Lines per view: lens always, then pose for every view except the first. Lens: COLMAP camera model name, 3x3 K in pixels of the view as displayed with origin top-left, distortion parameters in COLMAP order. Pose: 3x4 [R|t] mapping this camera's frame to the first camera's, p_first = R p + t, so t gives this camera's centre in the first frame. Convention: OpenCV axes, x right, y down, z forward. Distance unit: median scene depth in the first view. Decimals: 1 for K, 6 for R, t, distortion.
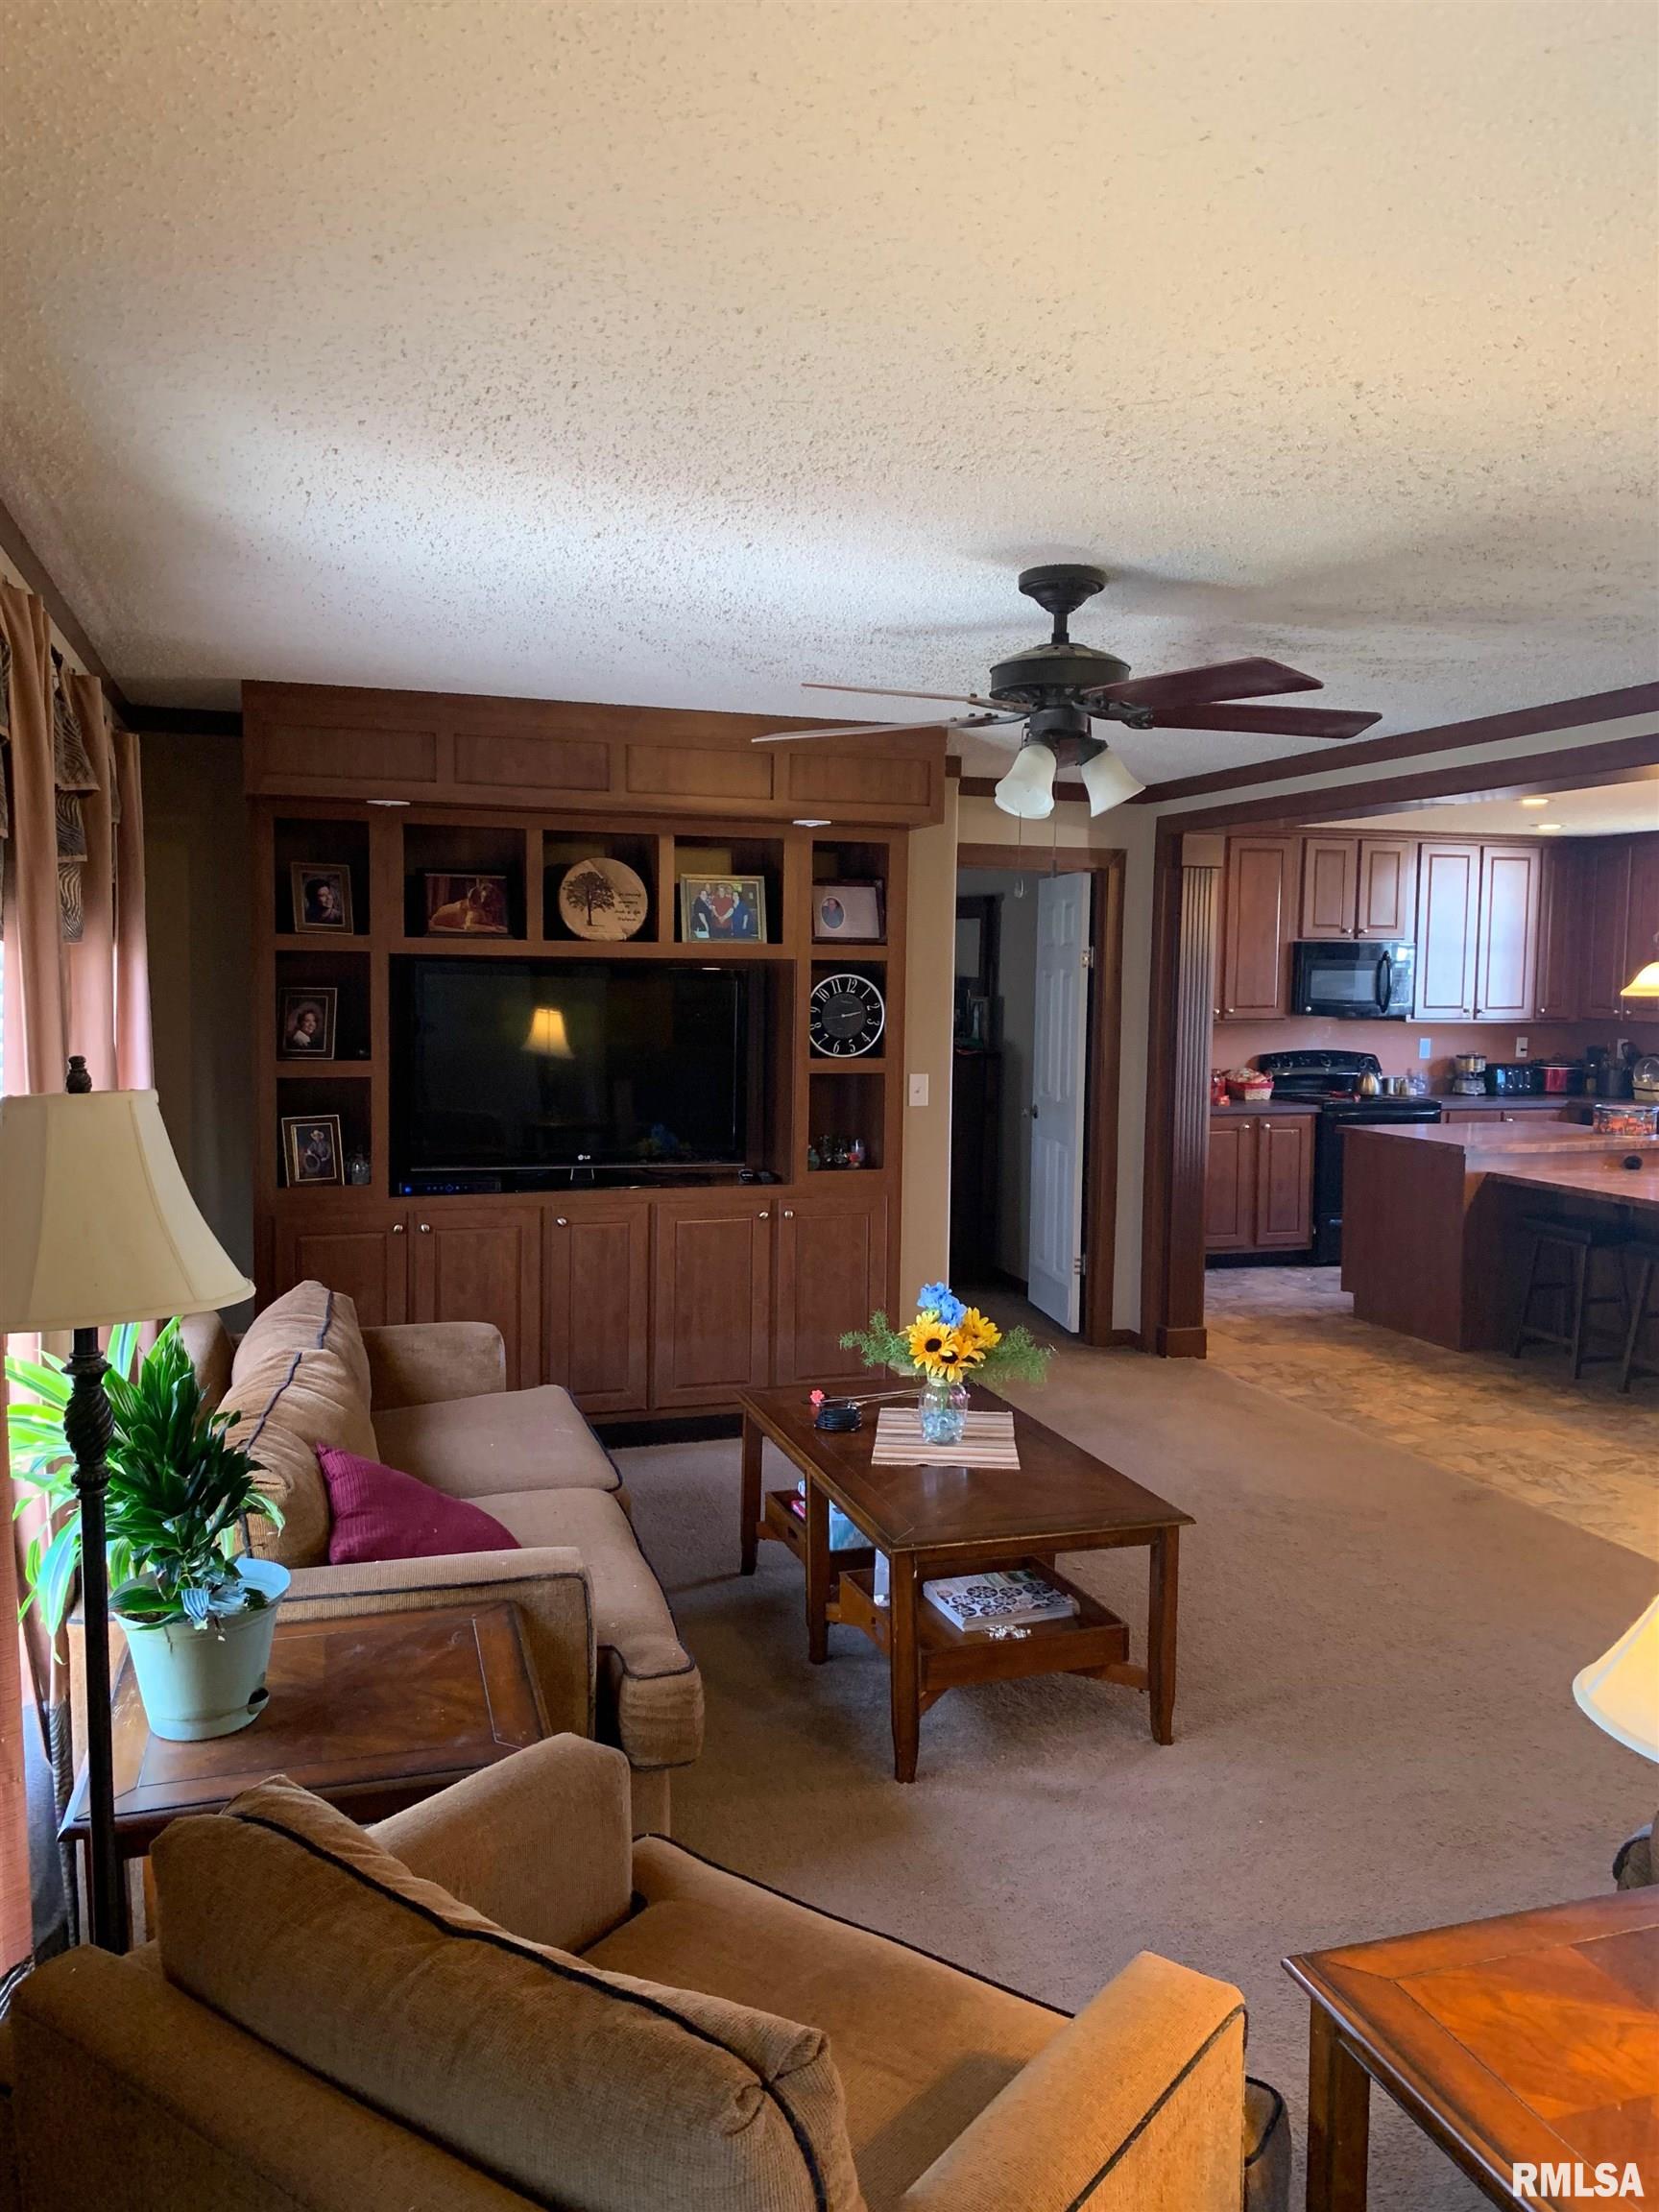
lens RADIAL K [[1711.0, 0, 857.8], [0, 1711.0, 1096.0], [0, 0, 1]] dist [0.069564, -0.050308]
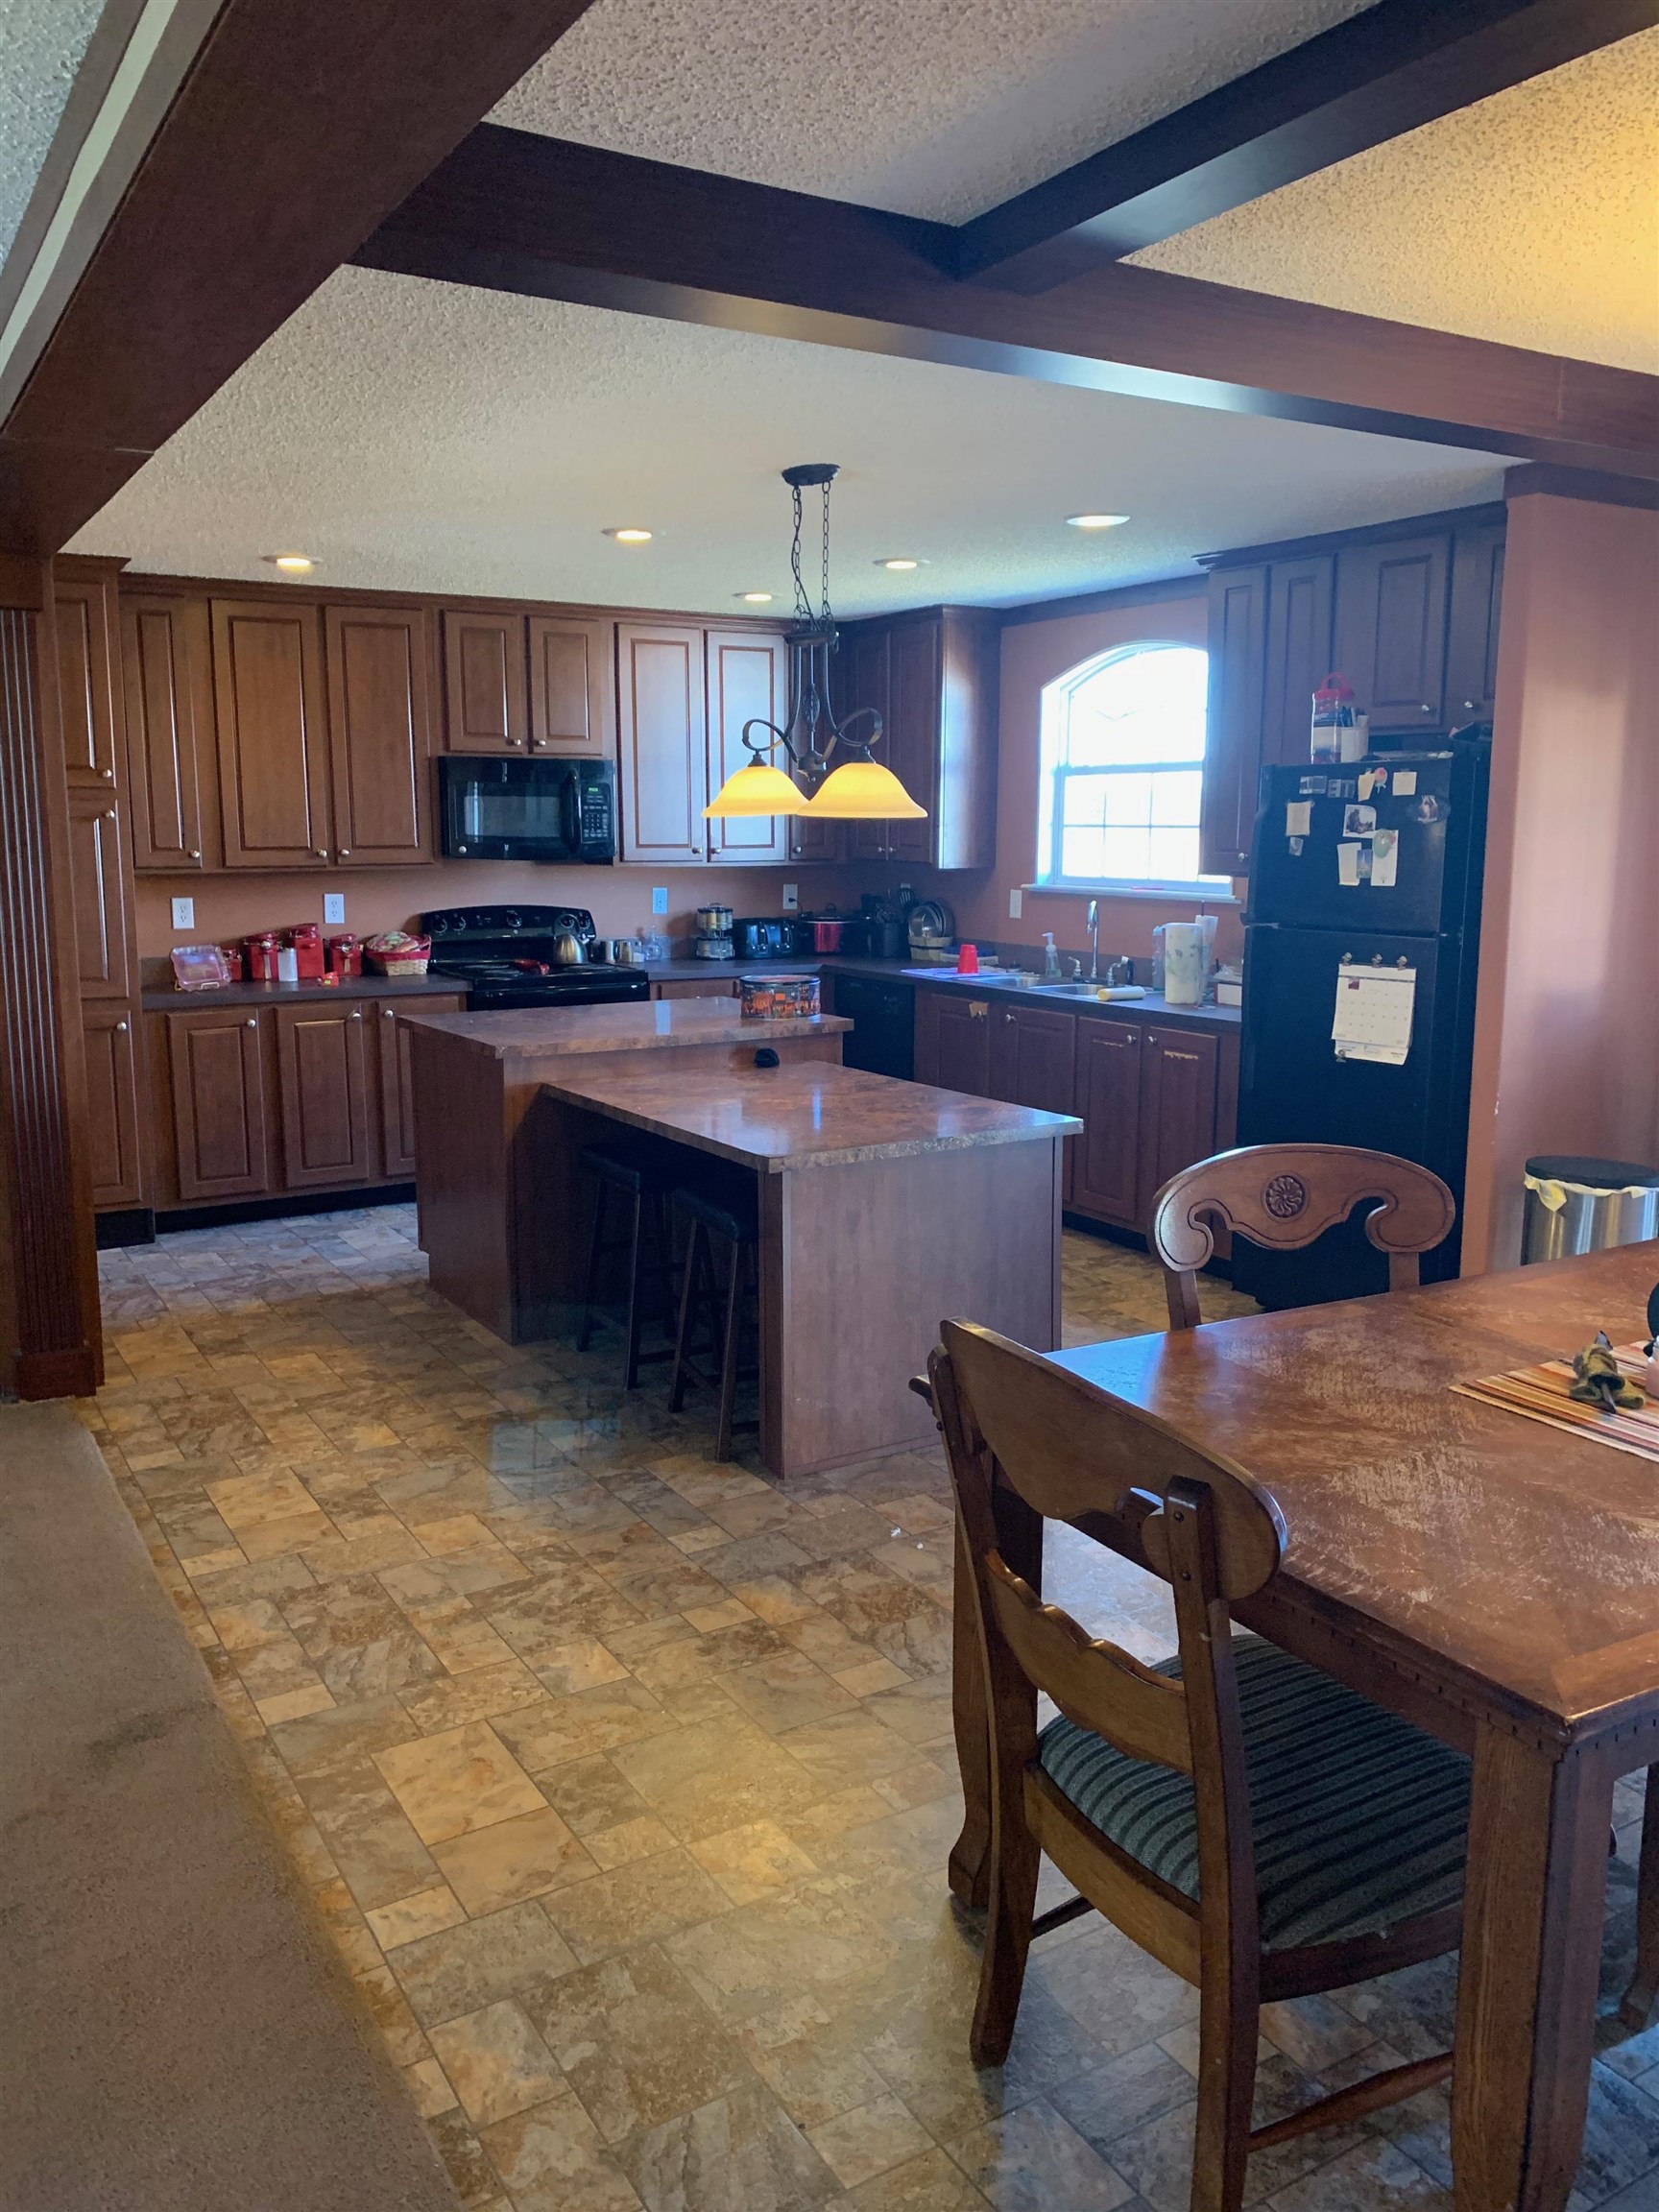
lens RADIAL K [[1701.9, 0, 832.4], [0, 1701.9, 1087.7], [0, 0, 1]] dist [0.067625, -0.074731]
pose [[0.977162, -0.044542, 0.207775, 0.436402], [0.028403, 0.996388, 0.080022, -0.005322], [-0.210589, -0.072293, 0.974898, 0.418073]]
